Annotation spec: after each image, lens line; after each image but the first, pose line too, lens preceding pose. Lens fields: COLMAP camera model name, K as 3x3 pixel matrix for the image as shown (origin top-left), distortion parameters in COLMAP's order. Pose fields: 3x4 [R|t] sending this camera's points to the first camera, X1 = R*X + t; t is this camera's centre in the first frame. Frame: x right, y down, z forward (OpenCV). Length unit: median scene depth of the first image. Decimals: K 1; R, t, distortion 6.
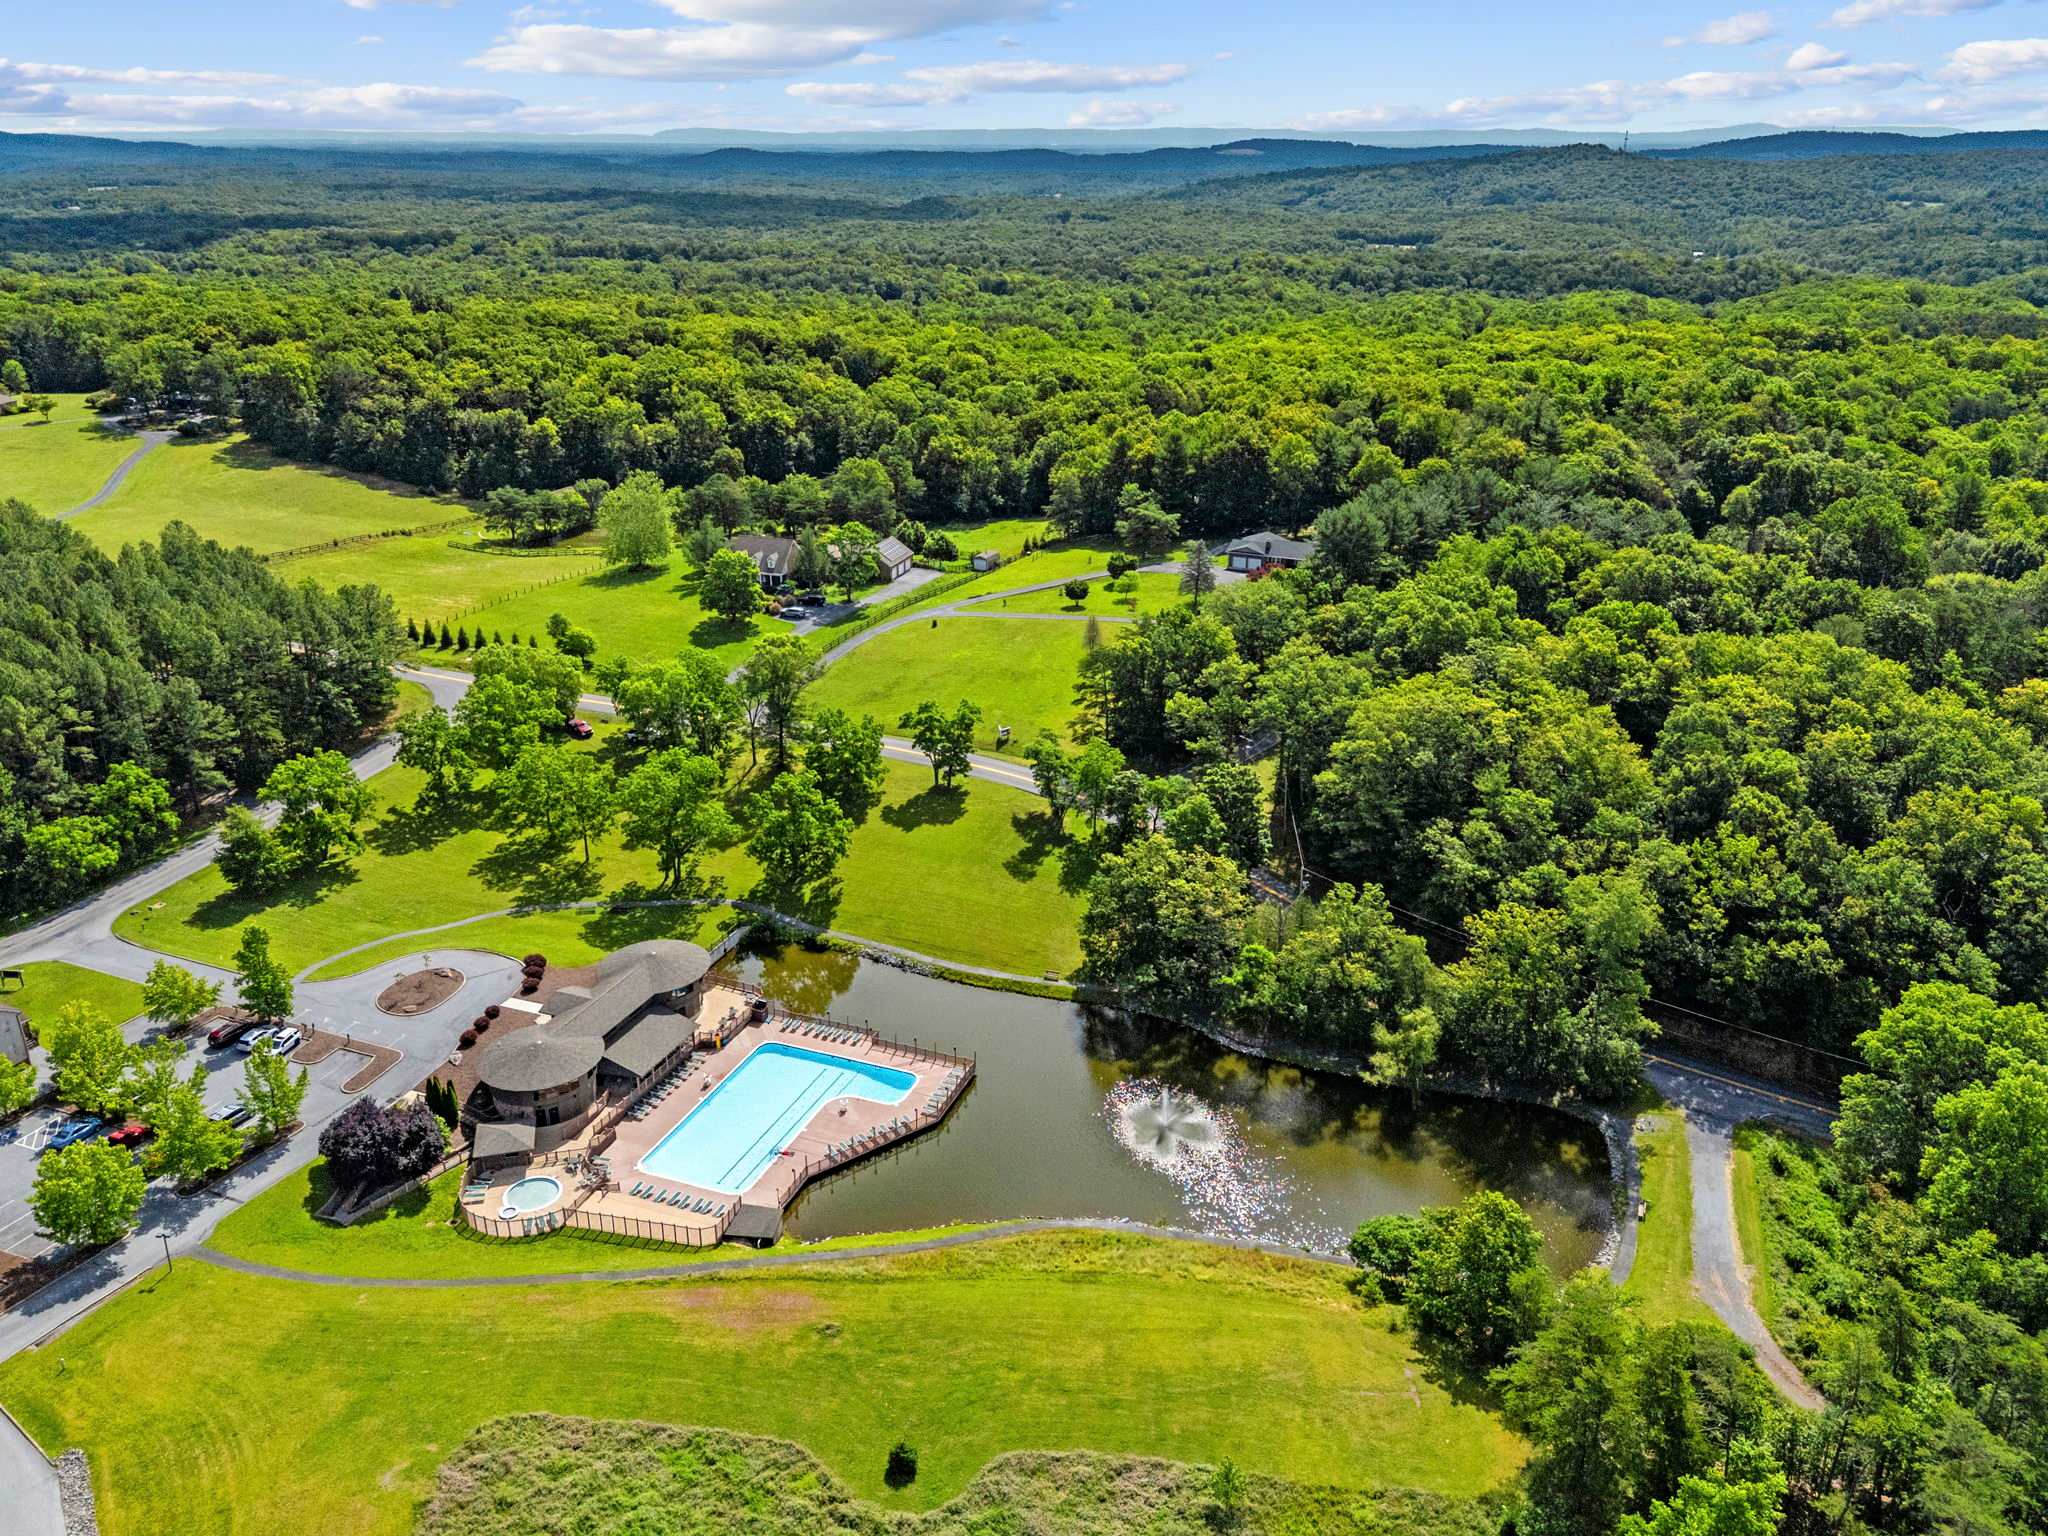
lens RADIAL K [[1569.9, 0, 1024.0], [0, 1569.9, 768.0], [0, 0, 1]] dist [0.061802, -0.058344]
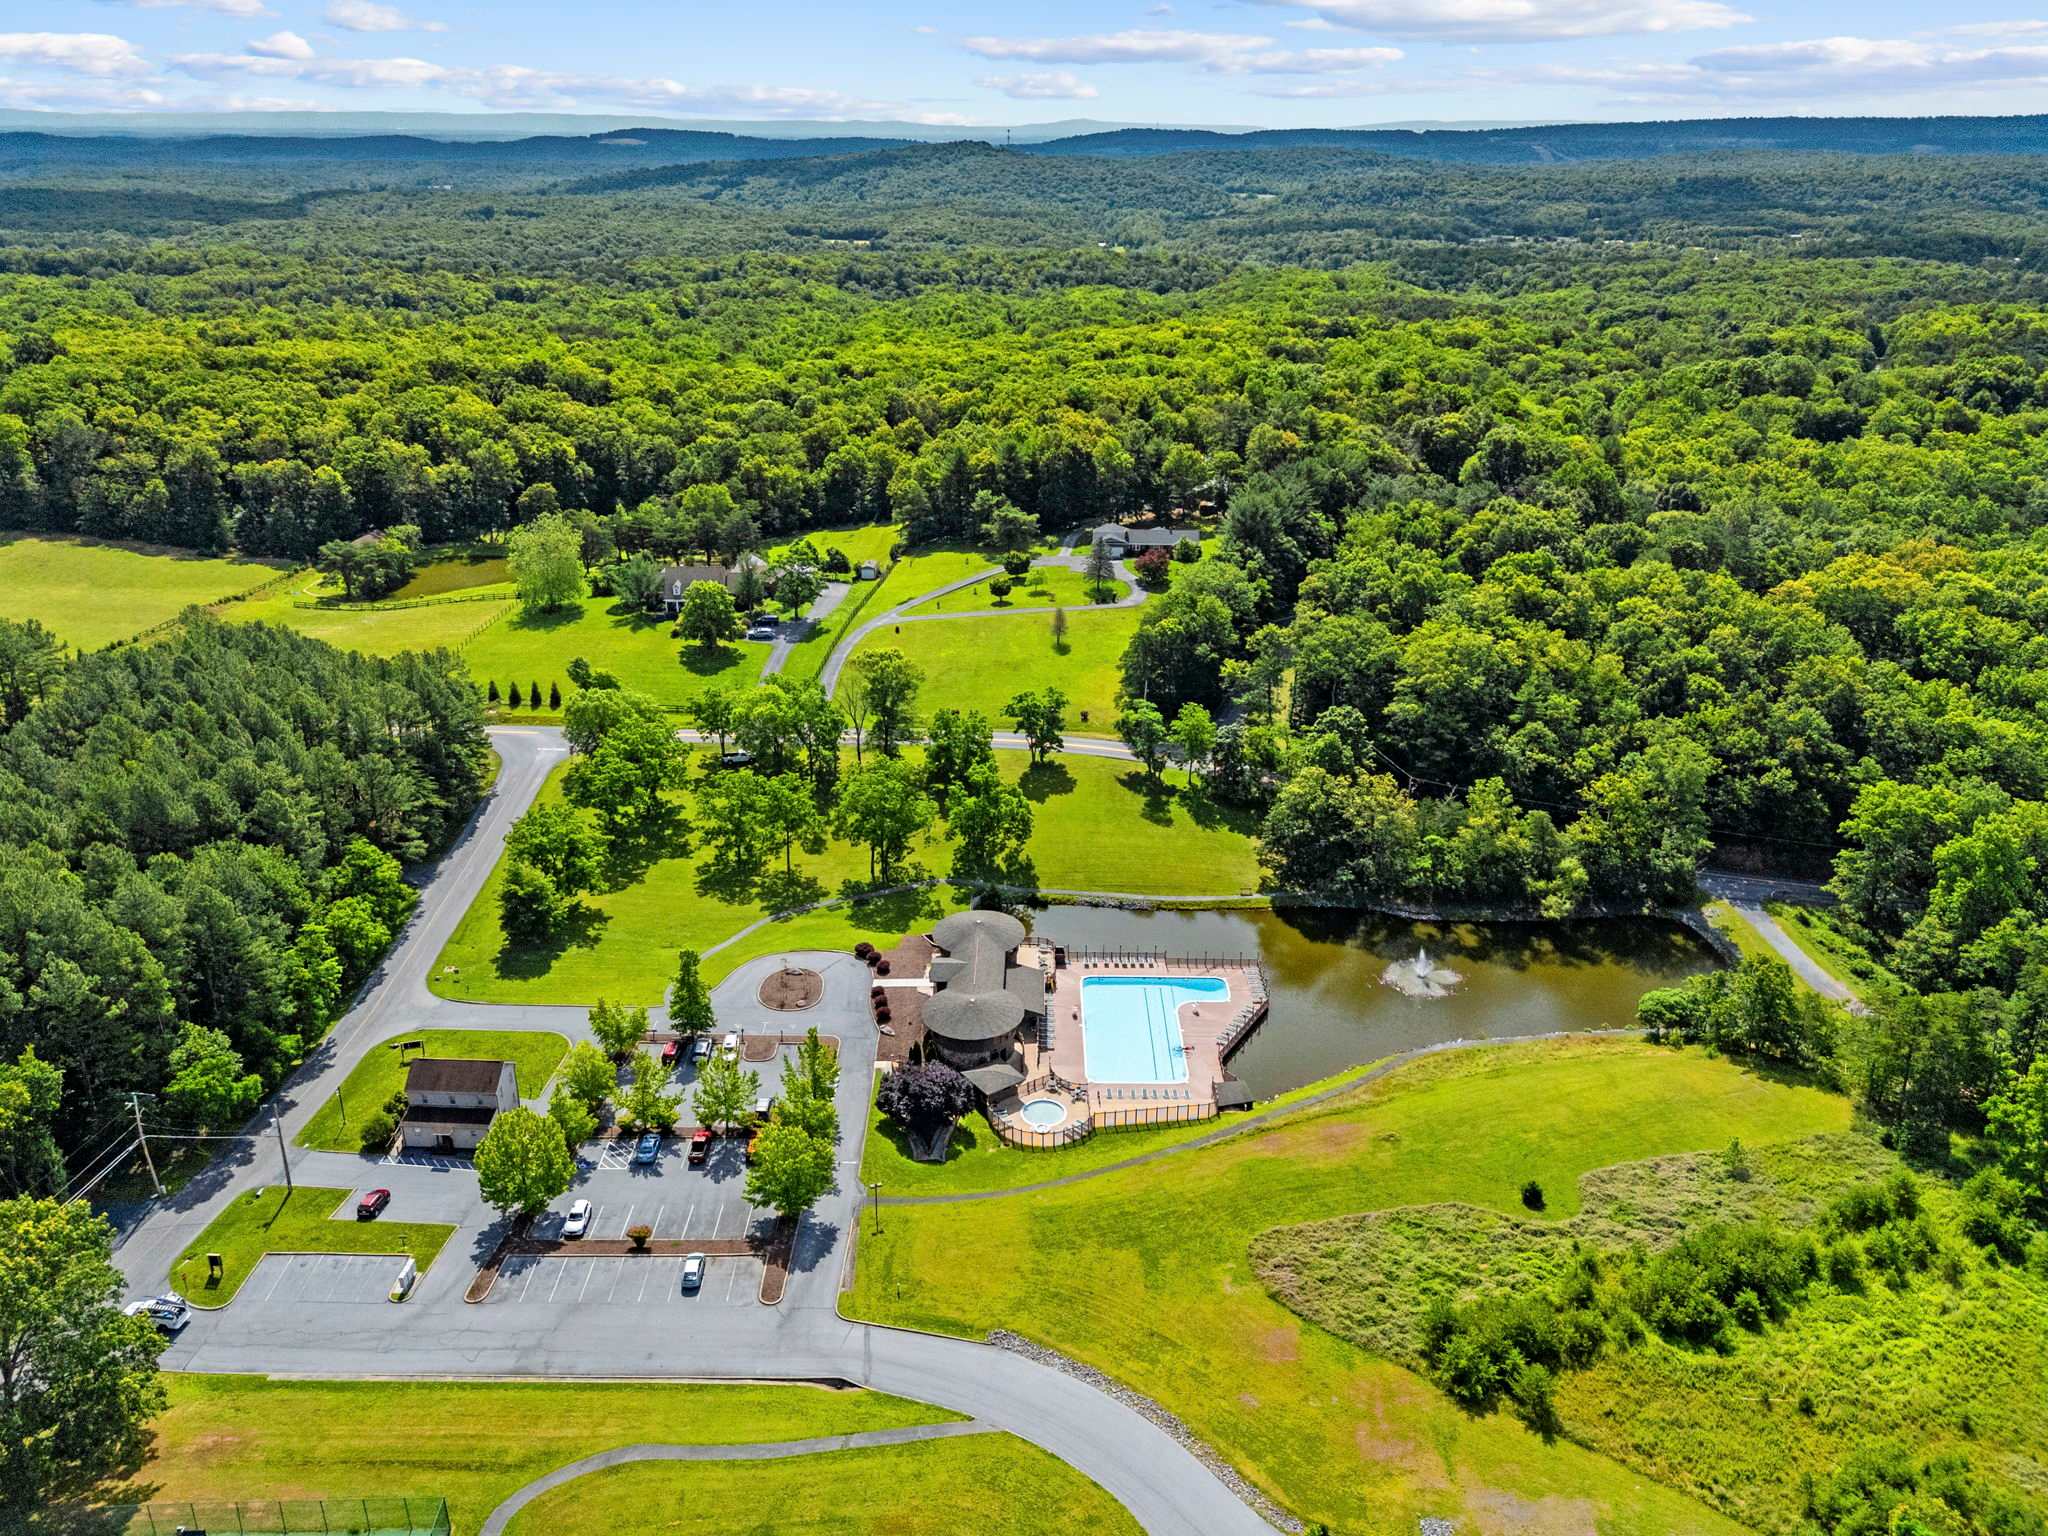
lens RADIAL K [[1569.9, 0, 1024.0], [0, 1569.9, 768.0], [0, 0, 1]] dist [0.061802, -0.058344]
pose [[0.928658, -0.135867, 0.345158, -0.361334], [0.133192, 0.990587, 0.031574, -0.017689], [-0.346199, 0.016651, 0.938013, -0.069952]]
